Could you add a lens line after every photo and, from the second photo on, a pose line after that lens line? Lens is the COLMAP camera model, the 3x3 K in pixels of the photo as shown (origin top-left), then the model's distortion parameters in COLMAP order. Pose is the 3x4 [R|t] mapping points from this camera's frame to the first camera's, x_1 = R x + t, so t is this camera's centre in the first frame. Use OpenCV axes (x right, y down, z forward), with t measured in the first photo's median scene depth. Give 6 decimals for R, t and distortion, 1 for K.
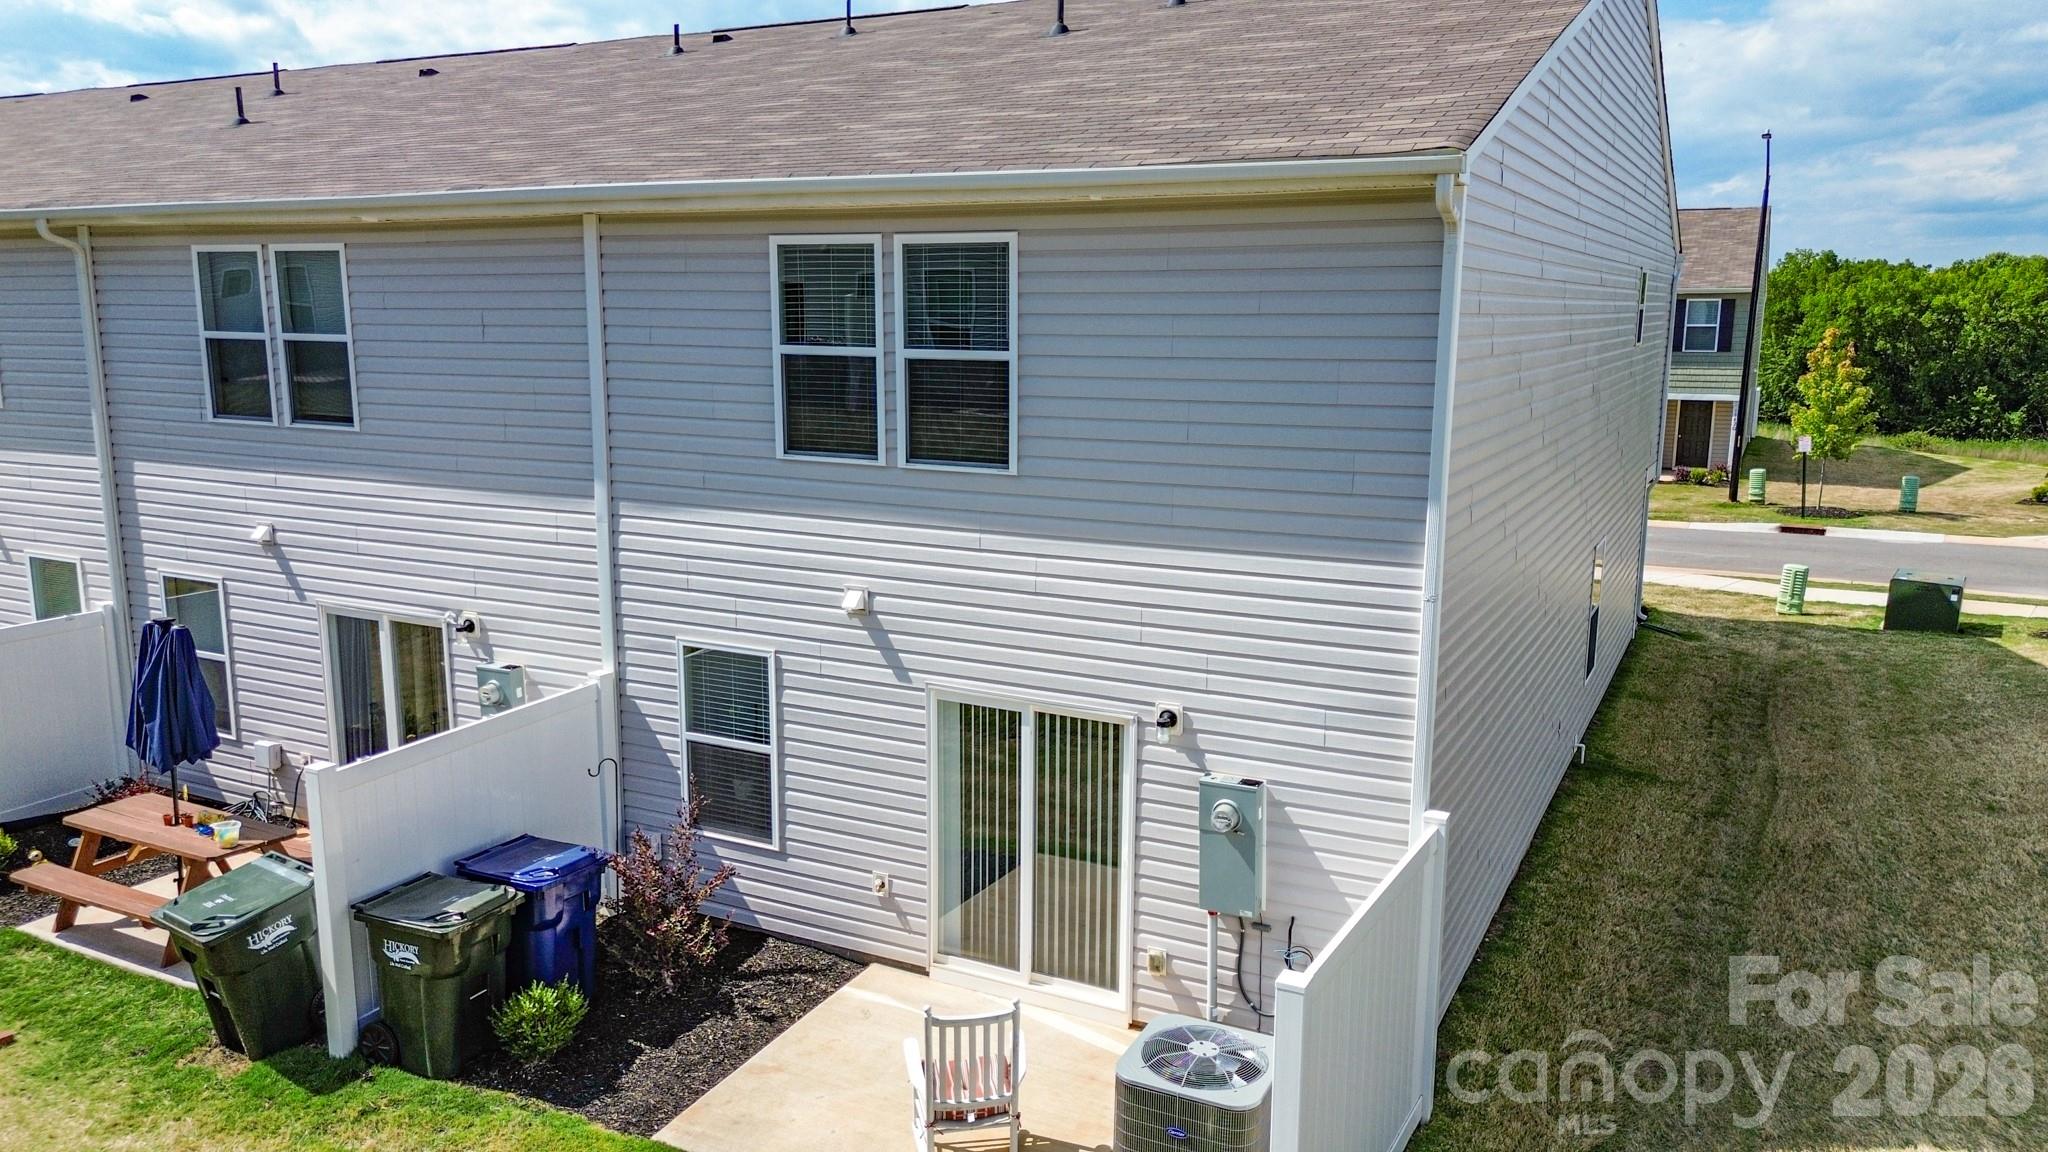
lens RADIAL K [[1451.2, 0, 1024.0], [0, 1451.2, 576.0], [0, 0, 1]] dist [0.050072, -0.056088]
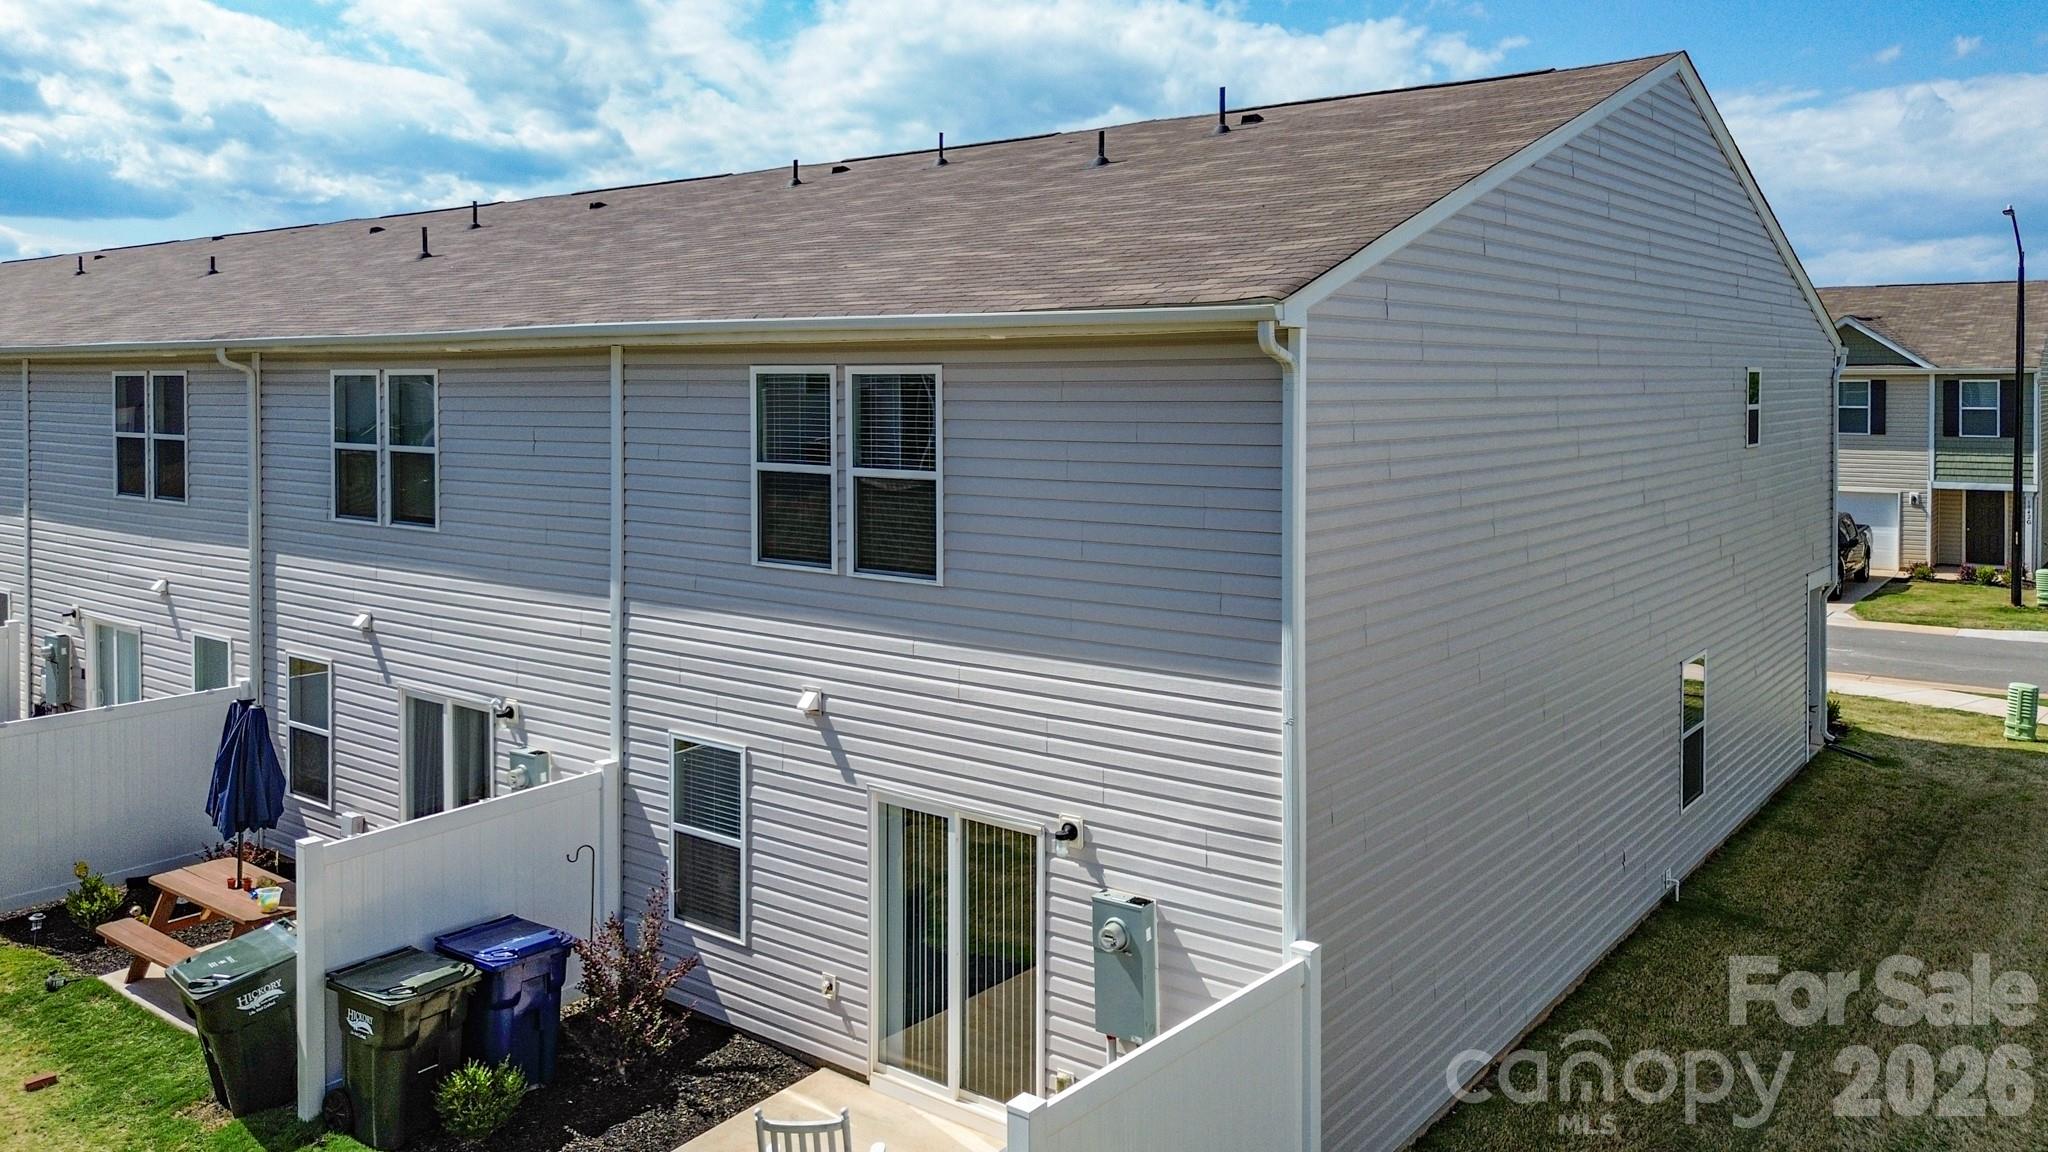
lens RADIAL K [[1492.1, 0, 1030.0], [0, 1492.1, 400.7], [0, 0, 1]] dist [0.037400, -0.035164]
pose [[0.984407, -0.003477, -0.175874, 0.231842], [-0.026364, 0.985596, -0.167049, -0.021063], [0.173921, 0.169081, 0.970136, -0.067111]]
